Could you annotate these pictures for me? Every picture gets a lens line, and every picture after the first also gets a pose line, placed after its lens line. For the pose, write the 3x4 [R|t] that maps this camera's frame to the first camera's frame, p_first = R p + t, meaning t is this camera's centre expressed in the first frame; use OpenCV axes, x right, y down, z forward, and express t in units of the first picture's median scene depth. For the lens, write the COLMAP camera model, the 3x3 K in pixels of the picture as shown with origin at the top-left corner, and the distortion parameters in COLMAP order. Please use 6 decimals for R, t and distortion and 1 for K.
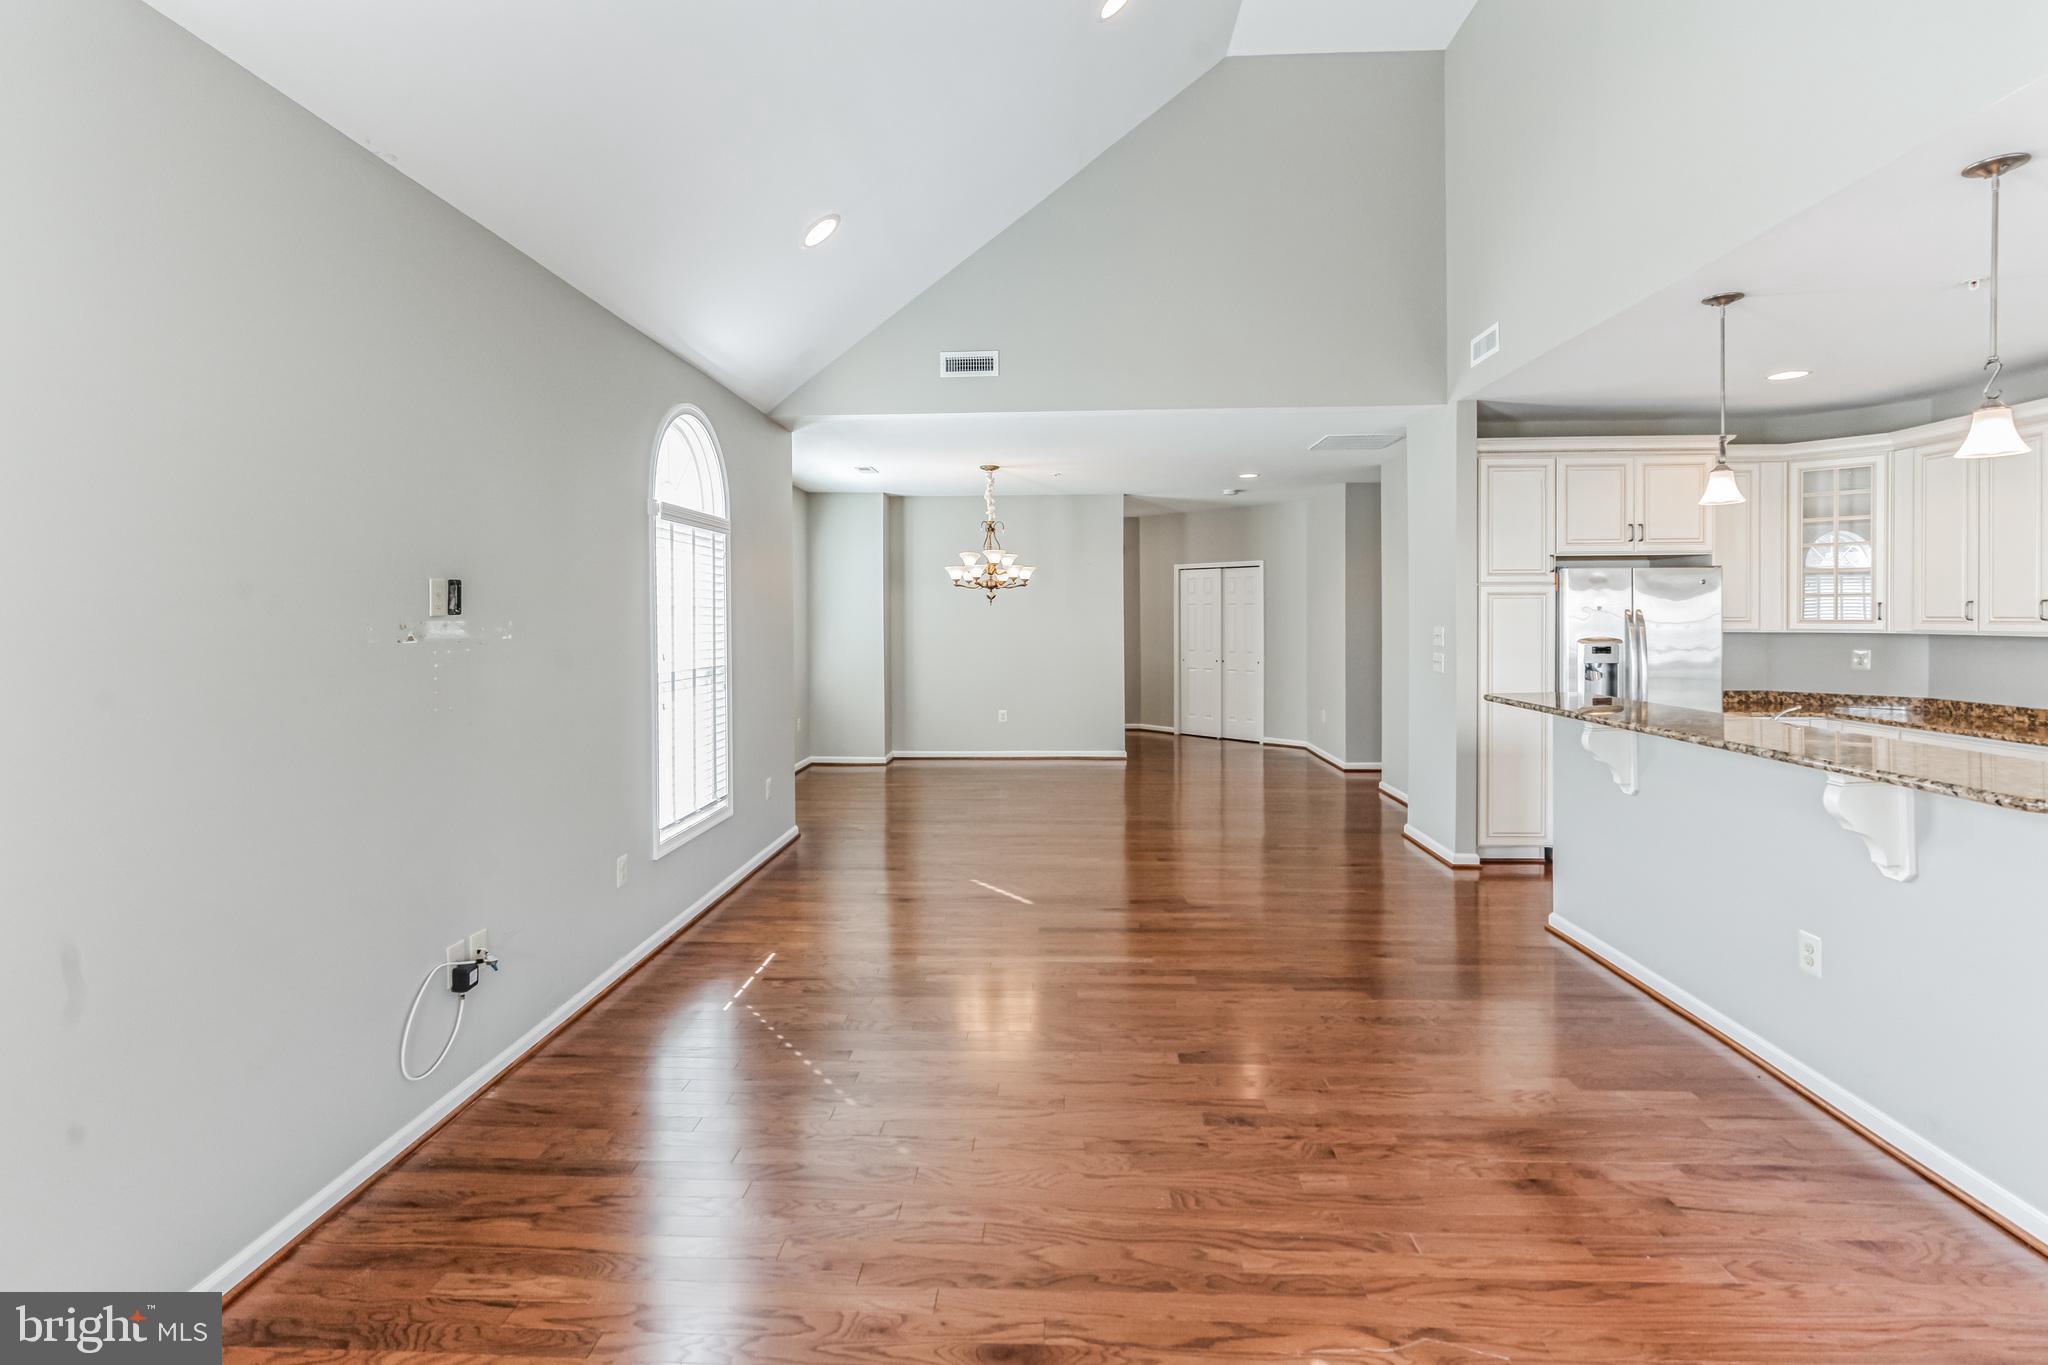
lens RADIAL K [[976.6, 0, 1014.6], [0, 976.6, 628.1], [0, 0, 1]] dist [-0.003365, 0.001780]
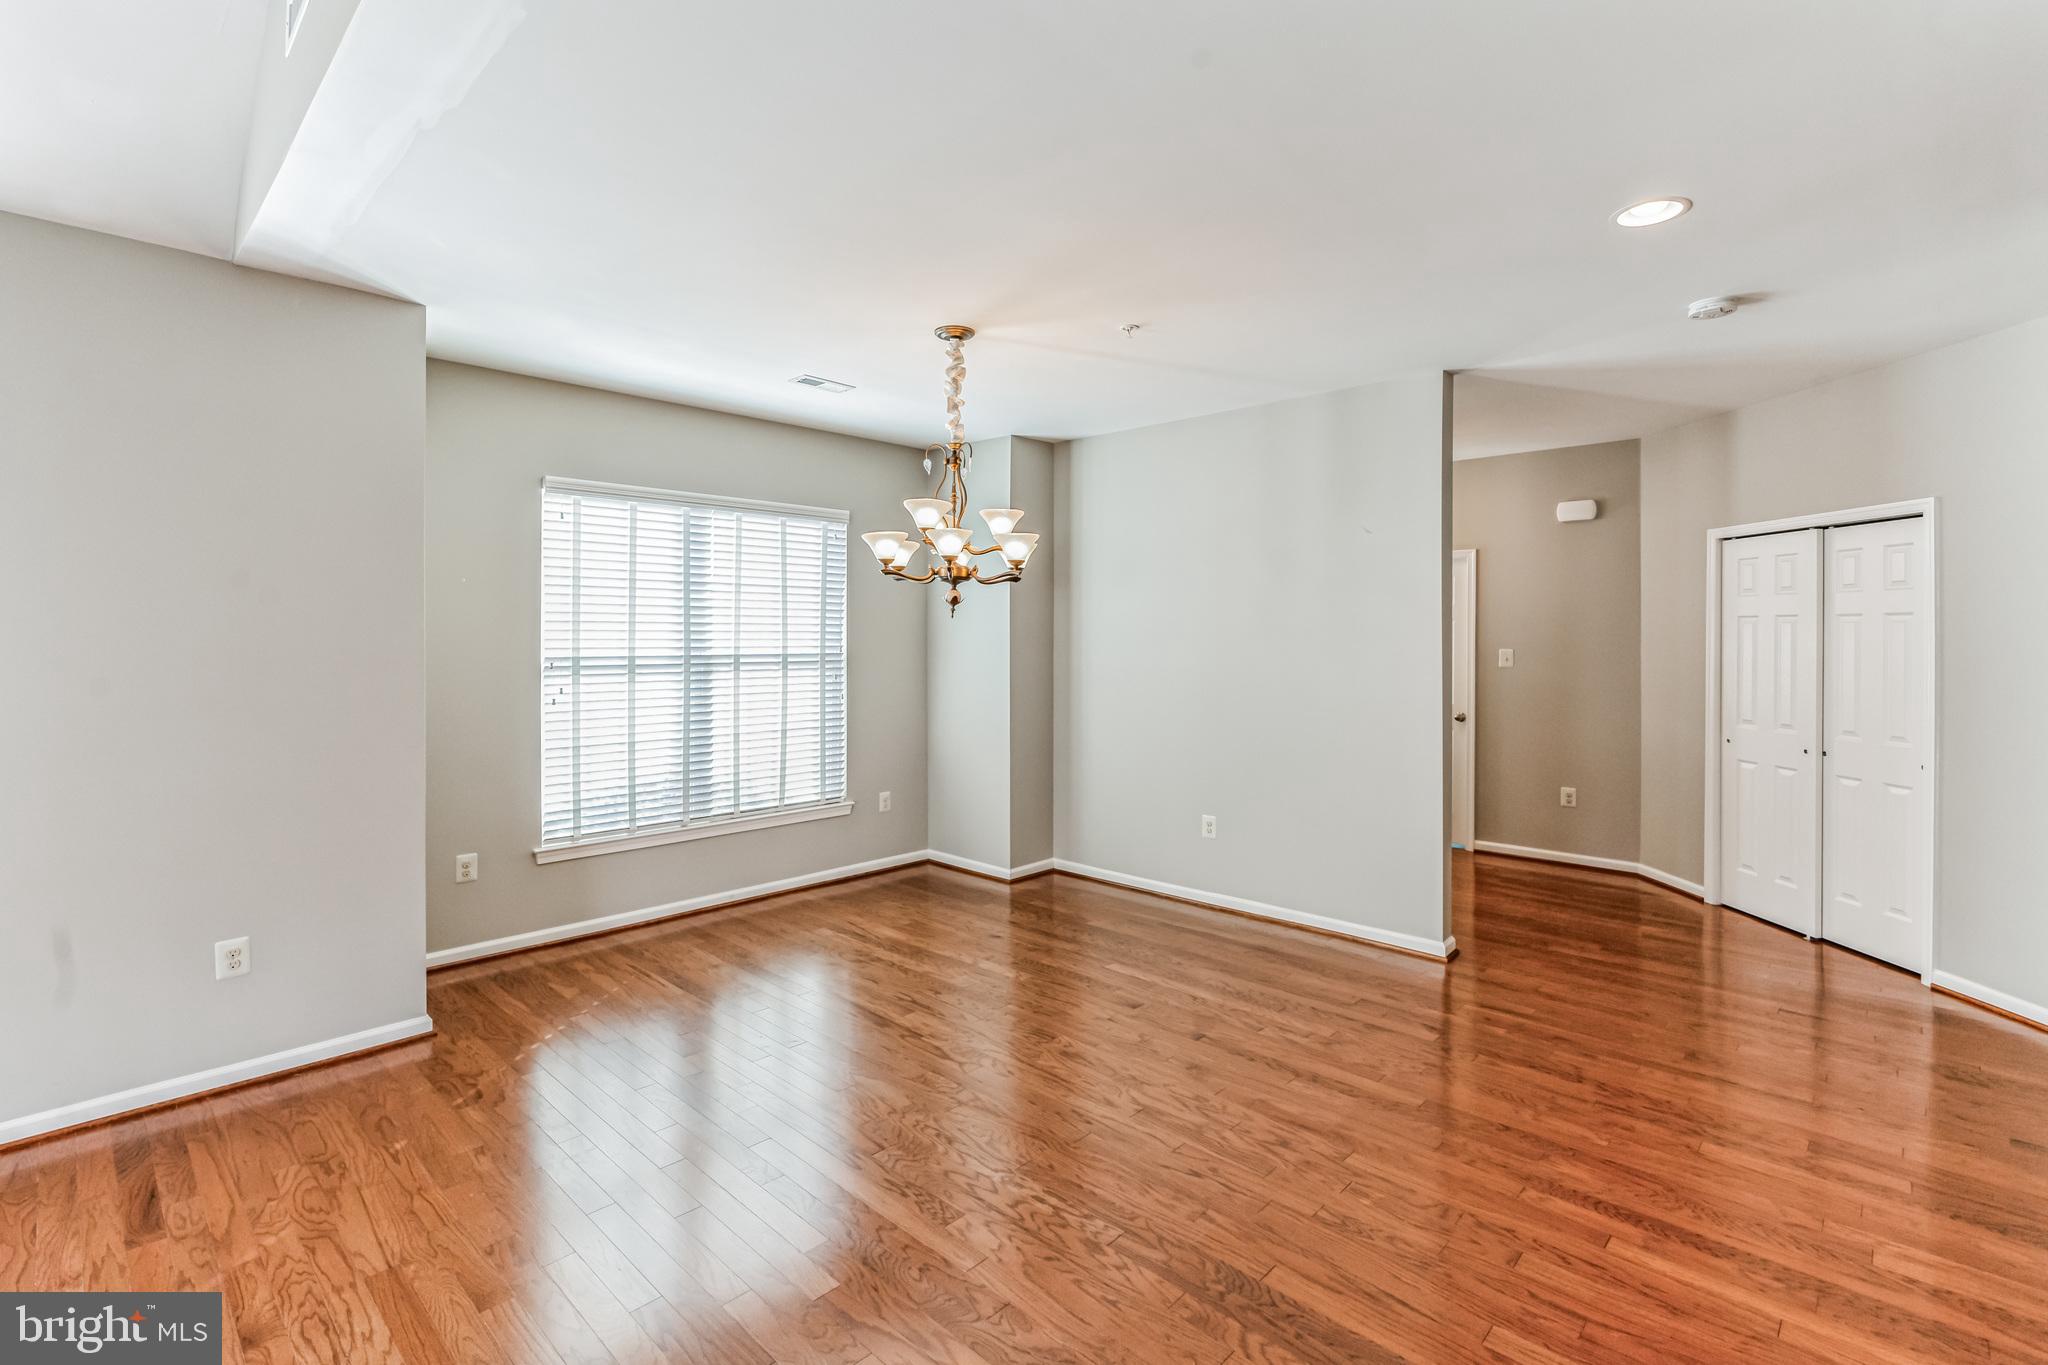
lens RADIAL K [[976.6, 0, 1014.6], [0, 976.6, 628.1], [0, 0, 1]] dist [-0.003365, 0.001780]
pose [[0.752032, 0.001763, -0.659124, 0.453192], [-0.014859, 0.999788, -0.014280, -0.015185], [0.658959, 0.020533, 0.751899, 0.913903]]
